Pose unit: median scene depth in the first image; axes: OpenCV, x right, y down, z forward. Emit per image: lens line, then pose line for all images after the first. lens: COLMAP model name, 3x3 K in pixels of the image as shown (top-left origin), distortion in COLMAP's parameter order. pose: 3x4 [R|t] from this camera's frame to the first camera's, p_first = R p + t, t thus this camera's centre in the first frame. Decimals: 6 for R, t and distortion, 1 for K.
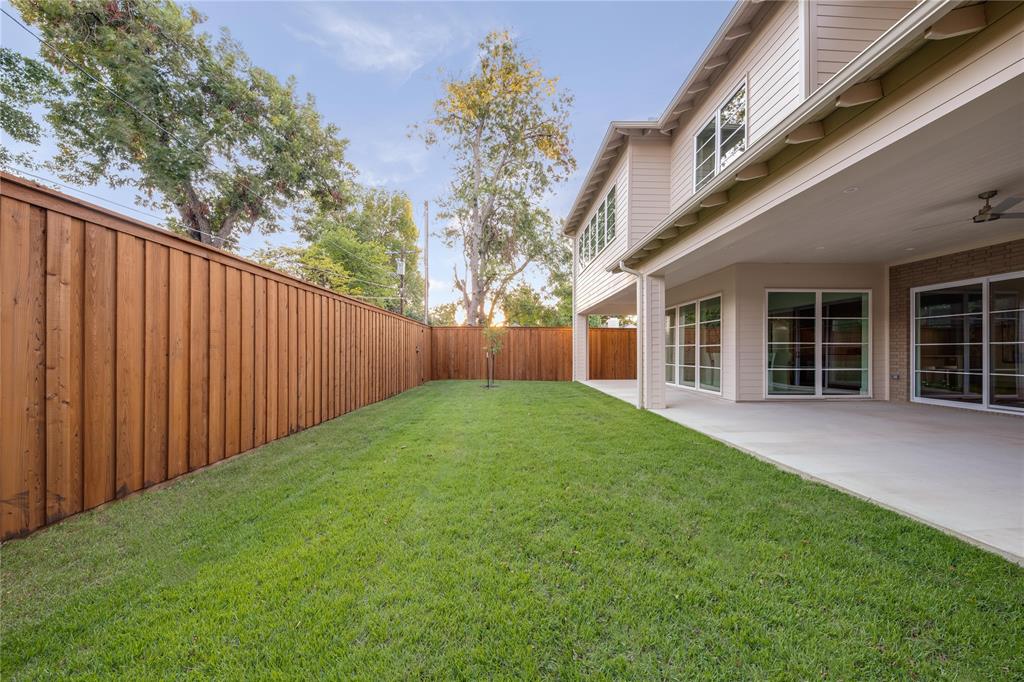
lens RADIAL K [[370.8, 0, 519.1], [0, 370.8, 349.3], [0, 0, 1]] dist [0.000041, 0.000004]
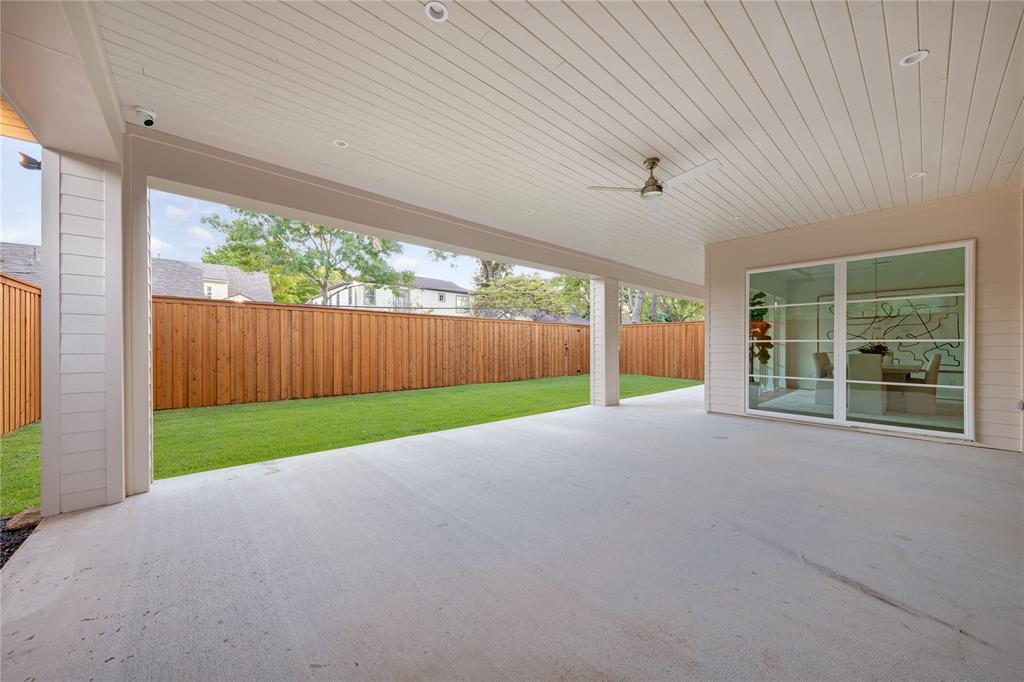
lens RADIAL K [[370.8, 0, 519.9], [0, 370.8, 344.7], [0, 0, 1]] dist [0.000041, 0.000004]
pose [[0.633625, -0.001290, -0.773640, 1.096417], [0.006260, 0.999974, 0.003459, -0.017188], [0.773615, -0.007035, 0.633616, 0.171423]]
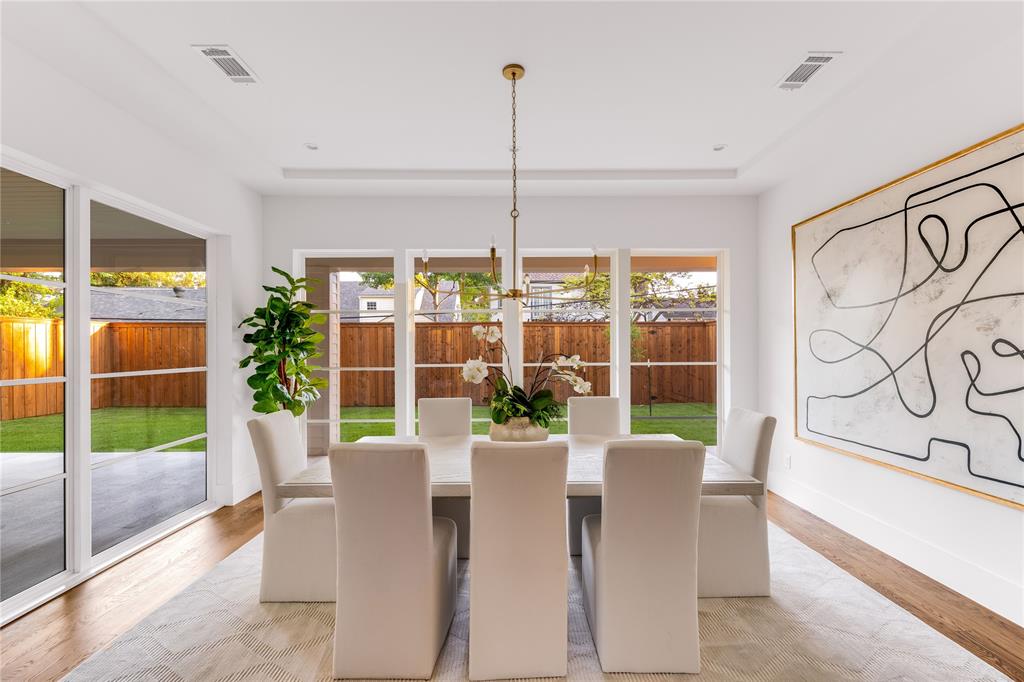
lens RADIAL K [[451.1, 0, 510.5], [0, 451.1, 348.5], [0, 0, 1]] dist [0.031119, 0.000092]
pose [[-0.043366, -0.000445, -0.999059, 1.316826], [0.015364, 0.999881, -0.001112, -0.038508], [0.998941, -0.015398, -0.043354, 1.527042]]
